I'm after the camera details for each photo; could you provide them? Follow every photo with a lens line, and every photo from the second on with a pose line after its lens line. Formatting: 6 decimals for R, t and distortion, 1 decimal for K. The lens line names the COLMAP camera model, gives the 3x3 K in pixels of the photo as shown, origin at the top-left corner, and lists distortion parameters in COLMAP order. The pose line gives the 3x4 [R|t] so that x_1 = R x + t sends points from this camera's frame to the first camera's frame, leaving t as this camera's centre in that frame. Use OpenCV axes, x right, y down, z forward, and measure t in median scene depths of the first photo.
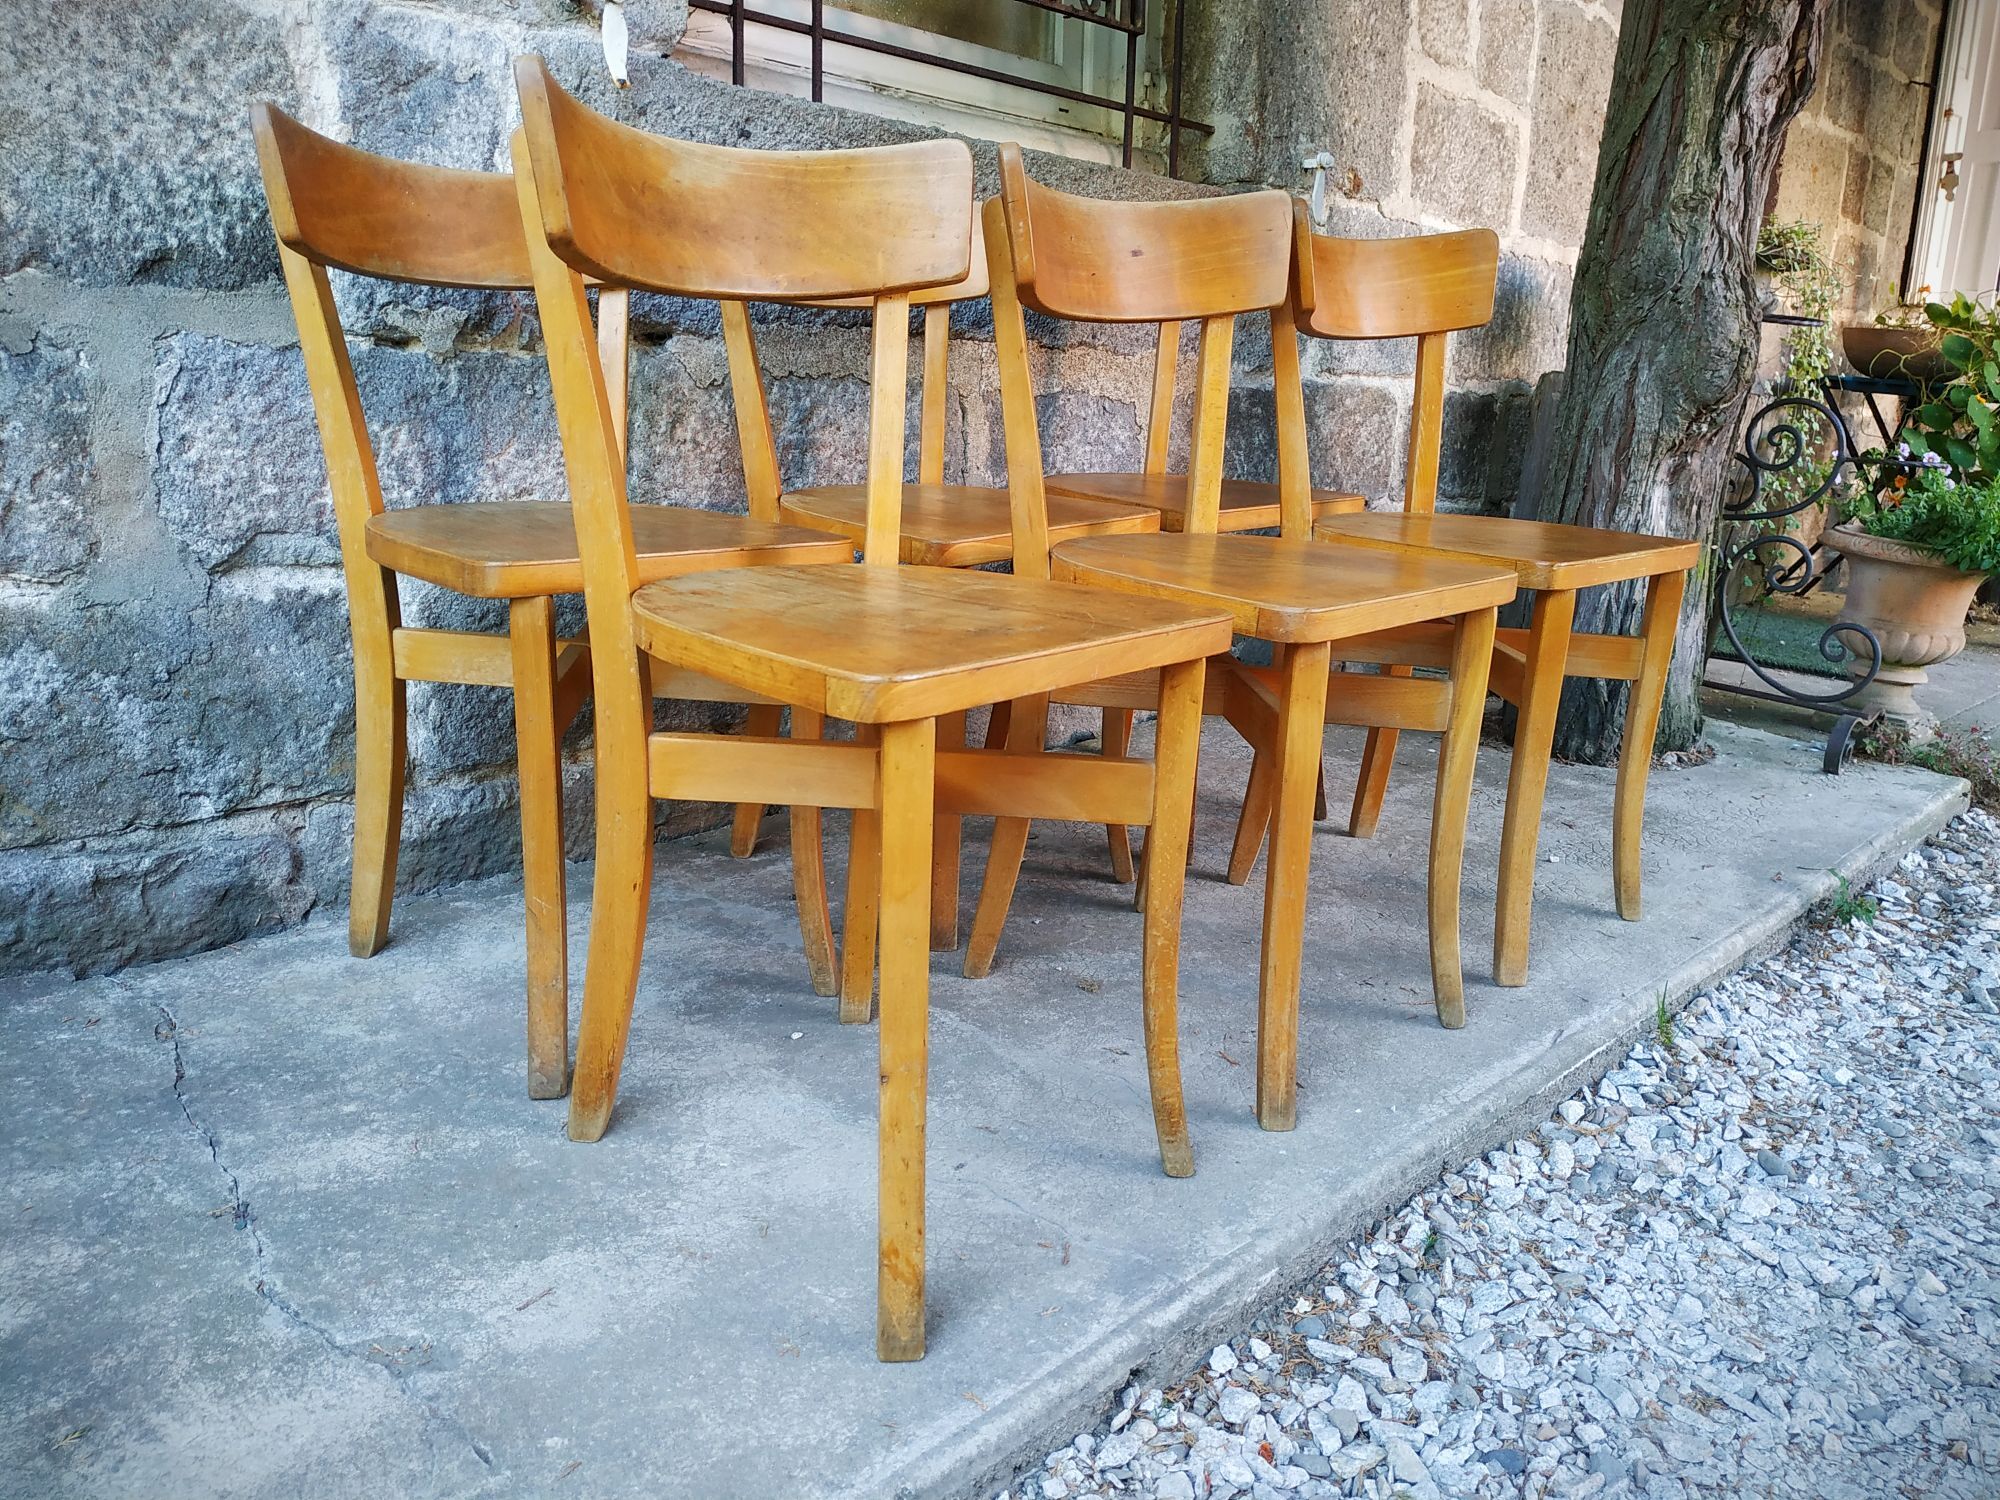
lens RADIAL K [[1464.2, 0, 1009.7], [0, 1464.2, 749.0], [0, 0, 1]] dist [-0.009634, -0.004668]
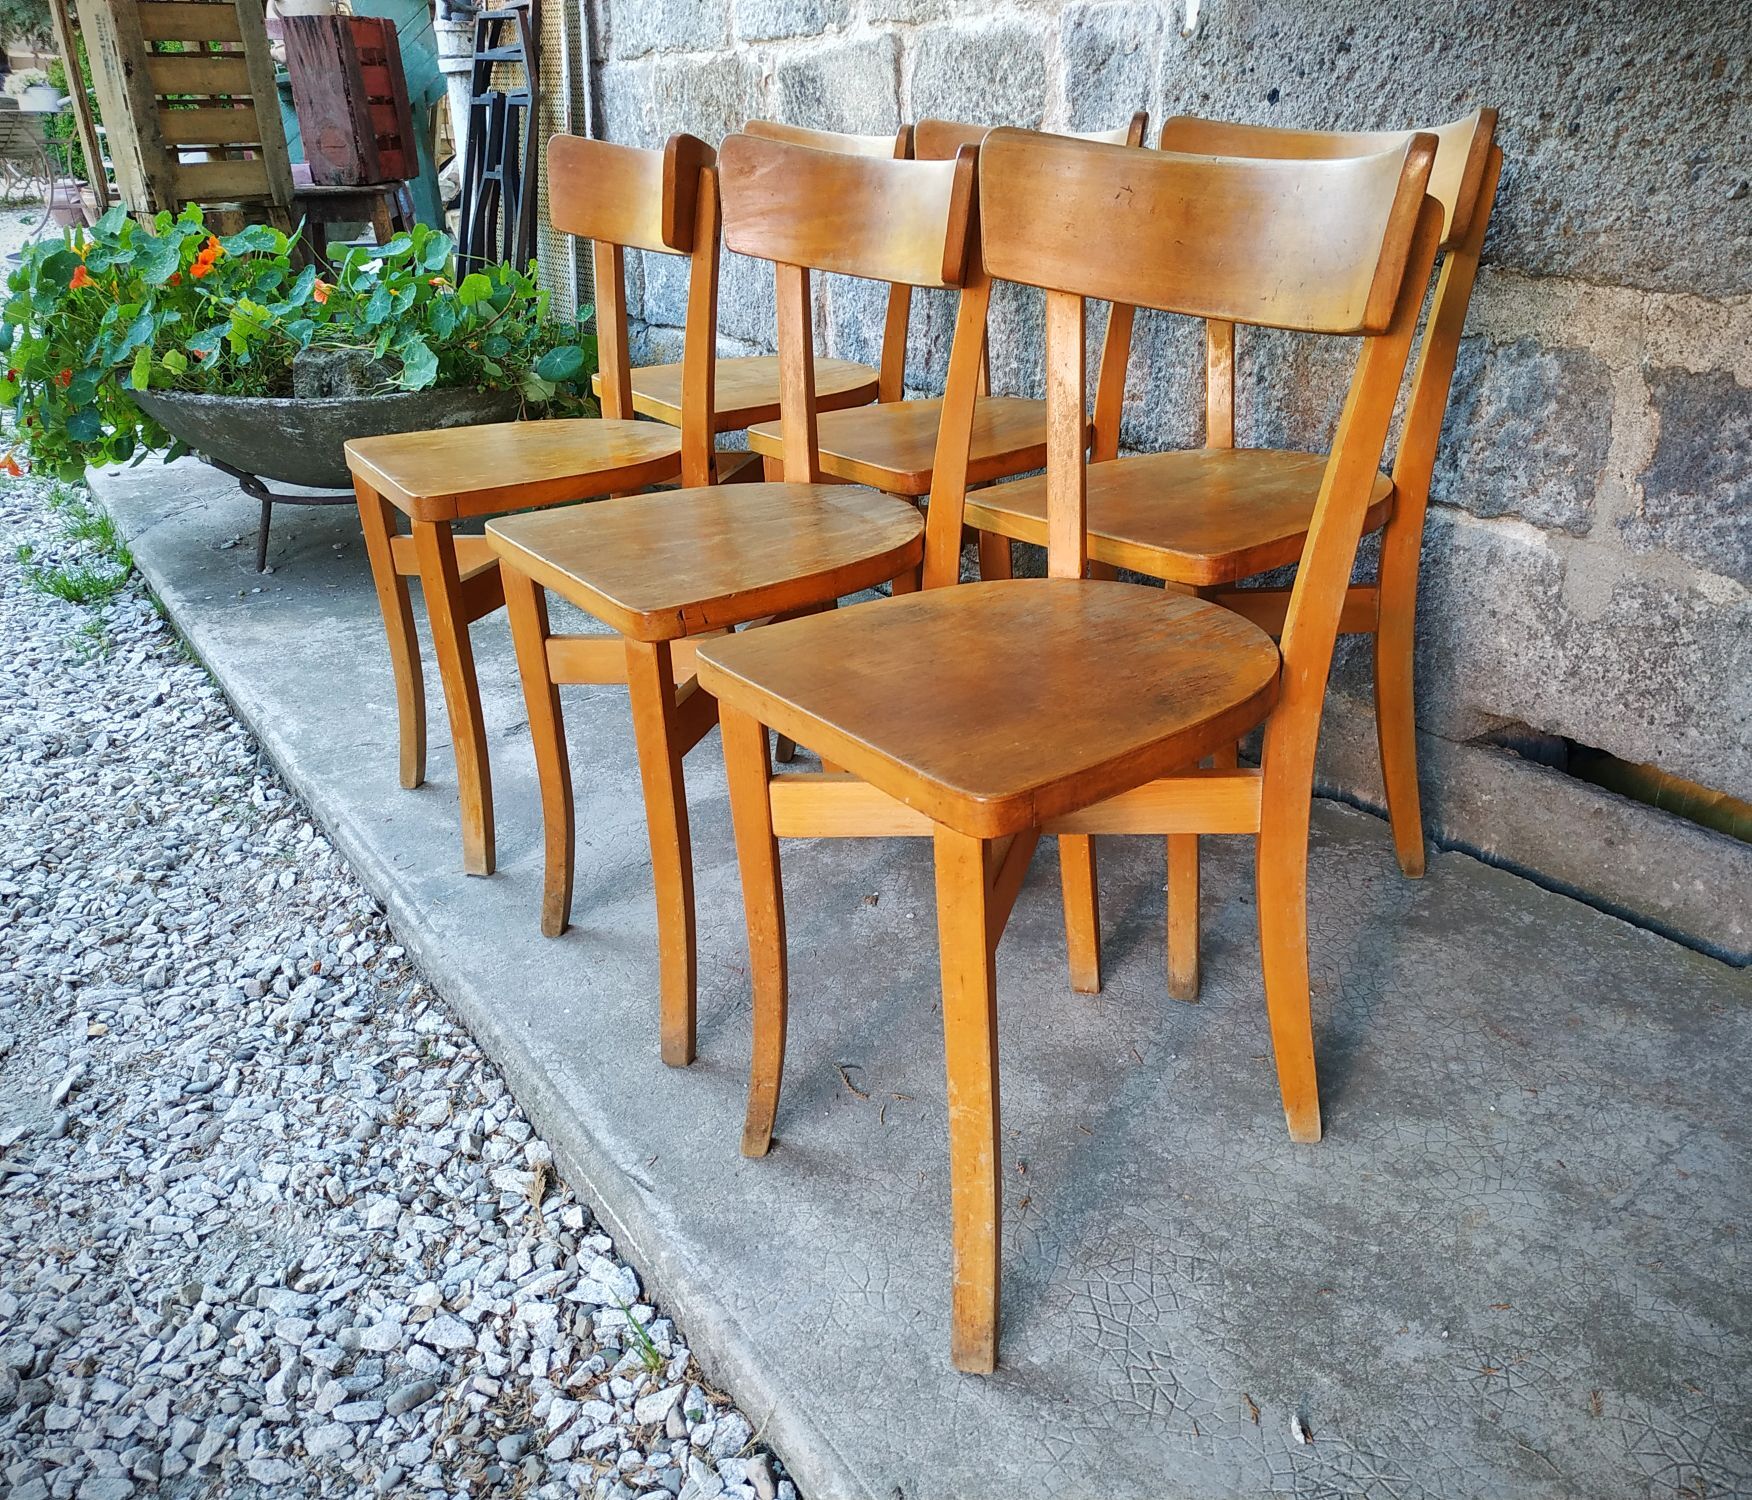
lens RADIAL K [[1463.6, 0, 993.0], [0, 1463.6, 765.8], [0, 0, 1]] dist [-0.010753, -0.011250]
pose [[-0.148361, 0.367991, -0.917917, 1.063117], [-0.245740, 0.885357, 0.394657, -0.413148], [0.957915, 0.284121, -0.040922, 1.197238]]
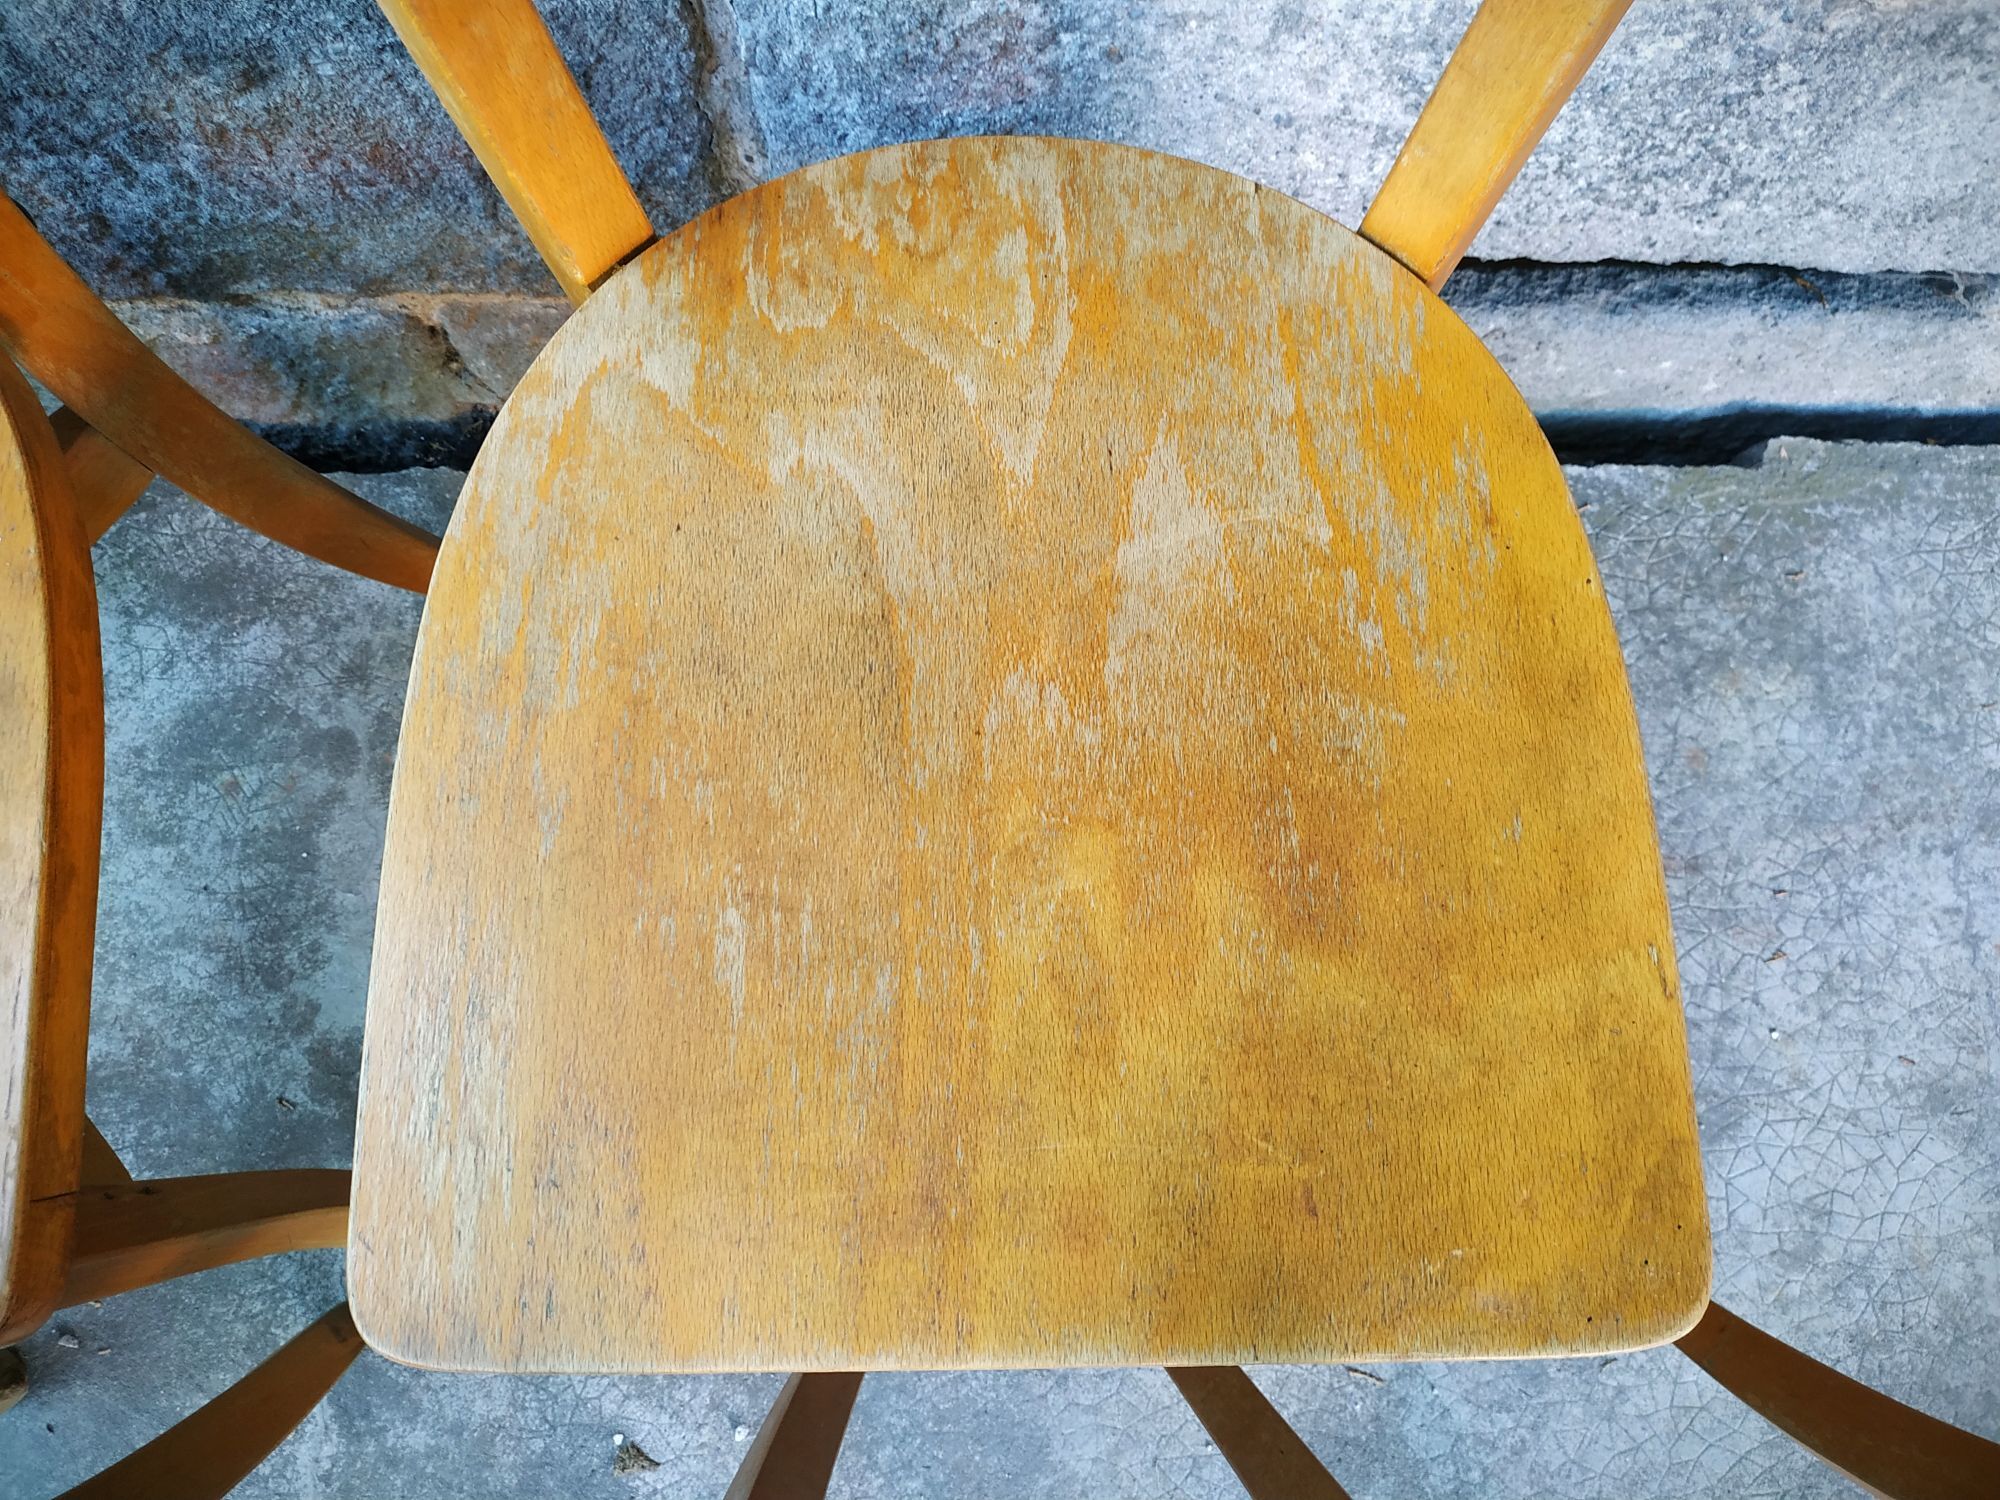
lens RADIAL K [[1464.2, 0, 993.7], [0, 1464.2, 763.7], [0, 0, 1]] dist [-0.009634, -0.004668]
pose [[0.712496, 0.677630, -0.182116, 0.067241], [-0.178207, 0.425789, 0.887100, -0.477613], [0.678669, -0.599601, 0.424131, 1.103204]]
